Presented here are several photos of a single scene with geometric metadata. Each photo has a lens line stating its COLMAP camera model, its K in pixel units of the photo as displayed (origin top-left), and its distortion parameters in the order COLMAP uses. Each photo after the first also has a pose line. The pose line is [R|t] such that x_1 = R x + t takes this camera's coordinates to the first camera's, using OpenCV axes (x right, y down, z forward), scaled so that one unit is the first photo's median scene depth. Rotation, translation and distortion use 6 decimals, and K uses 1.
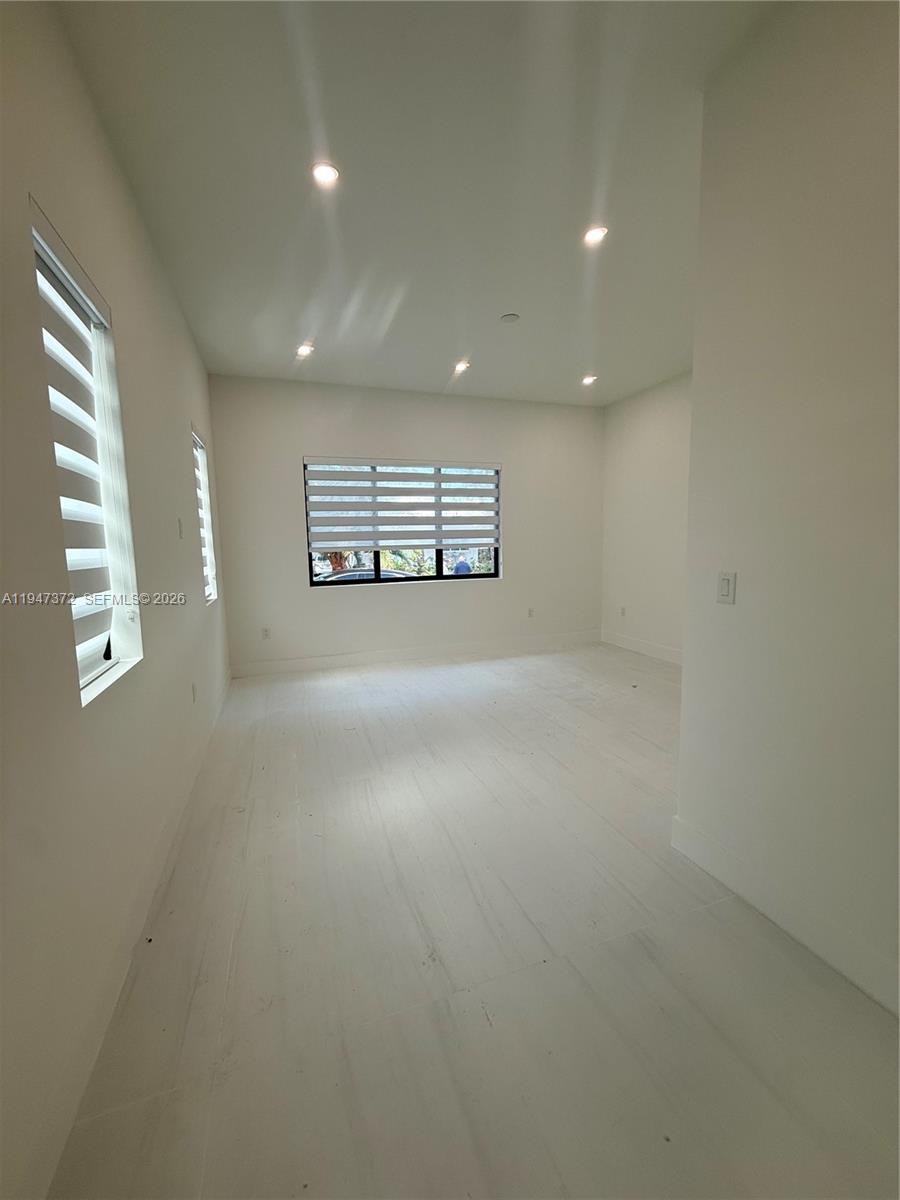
lens RADIAL K [[482.4, 0, 450.7], [0, 482.4, 597.3], [0, 0, 1]] dist [0.004315, -0.000520]
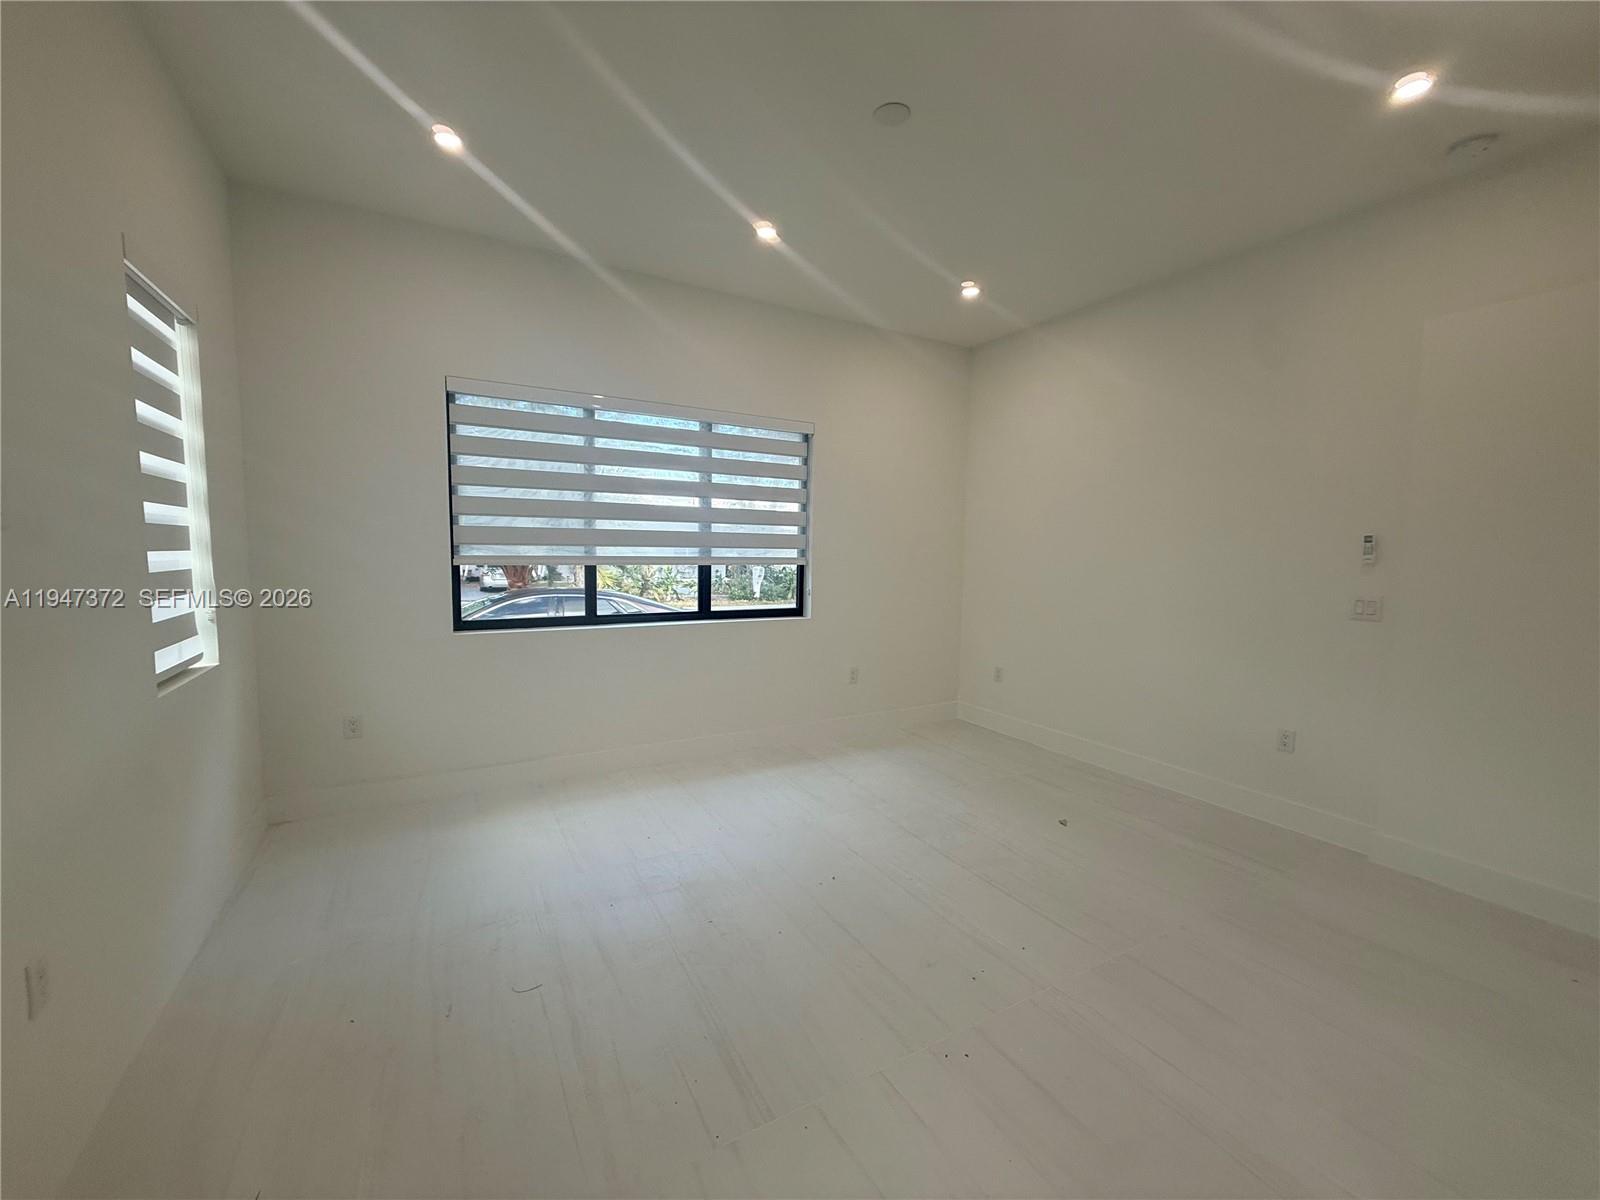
lens RADIAL K [[643.2, 0, 796.1], [0, 643.2, 606.3], [0, 0, 1]] dist [0.004315, -0.000520]
pose [[0.984237, 0.021409, 0.175556, -0.050692], [-0.017342, 0.999545, -0.024670, -0.035316], [-0.176005, 0.021236, 0.984160, 0.241406]]
